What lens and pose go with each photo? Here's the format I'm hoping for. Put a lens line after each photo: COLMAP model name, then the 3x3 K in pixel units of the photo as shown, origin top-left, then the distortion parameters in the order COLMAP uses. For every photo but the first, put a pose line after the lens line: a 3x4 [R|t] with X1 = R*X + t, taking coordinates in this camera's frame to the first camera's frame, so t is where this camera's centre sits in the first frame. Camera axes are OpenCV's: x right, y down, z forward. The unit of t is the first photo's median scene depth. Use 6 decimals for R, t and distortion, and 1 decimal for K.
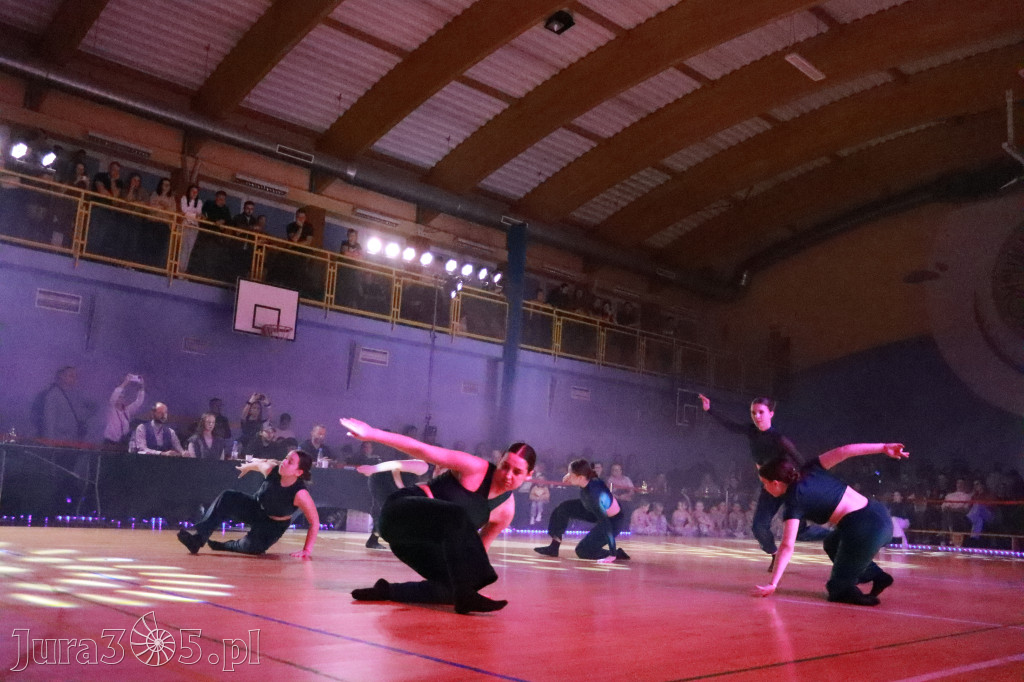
lens RADIAL K [[1064.1, 0, 426.9], [0, 1064.1, 323.2], [0, 0, 1]] dist [-0.040134, 0.000000]
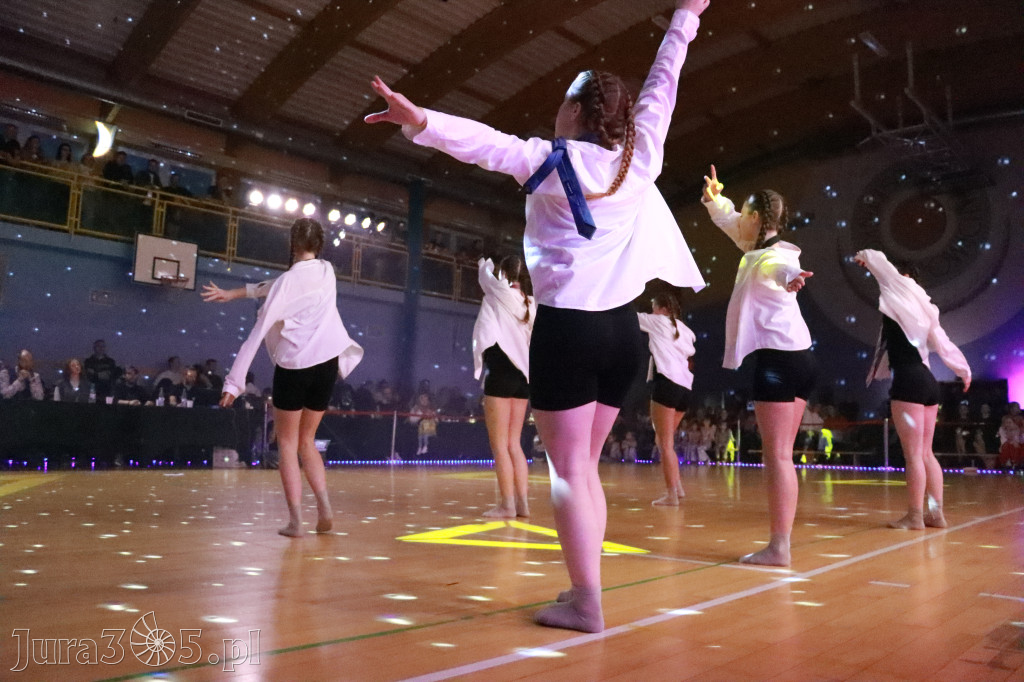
lens RADIAL K [[860.9, 0, 511.3], [0, 860.9, 332.3], [0, 0, 1]] dist [-0.162252, 0.131699]
pose [[0.998052, -0.026742, 0.056363, 0.142465], [0.024347, 0.998789, 0.042756, 0.029668], [-0.057438, -0.041301, 0.997494, 0.137989]]
